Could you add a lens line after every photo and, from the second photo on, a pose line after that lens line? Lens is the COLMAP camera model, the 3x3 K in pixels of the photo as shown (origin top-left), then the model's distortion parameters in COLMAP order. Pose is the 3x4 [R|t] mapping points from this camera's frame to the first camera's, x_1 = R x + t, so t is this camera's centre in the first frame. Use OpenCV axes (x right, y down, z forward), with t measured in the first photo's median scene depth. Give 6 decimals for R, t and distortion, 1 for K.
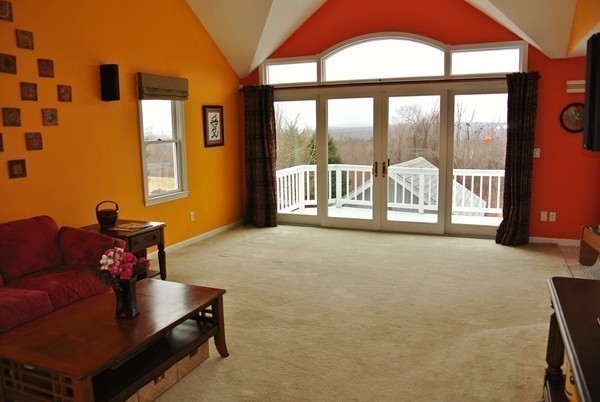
lens RADIAL K [[467.7, 0, 300.0], [0, 467.7, 201.0], [0, 0, 1]] dist [-0.044269, -0.001393]
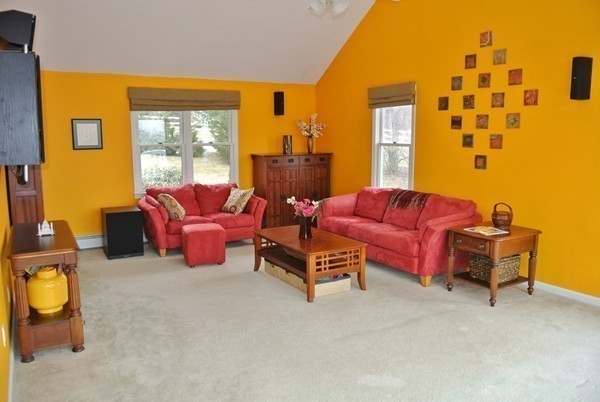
lens RADIAL K [[467.7, 0, 300.0], [0, 467.7, 201.0], [0, 0, 1]] dist [-0.044269, -0.001393]
pose [[-0.586077, 0.132710, -0.799313, 0.707456], [-0.113223, 0.963403, 0.242972, -0.216597], [0.802306, 0.232901, -0.549602, 1.294391]]
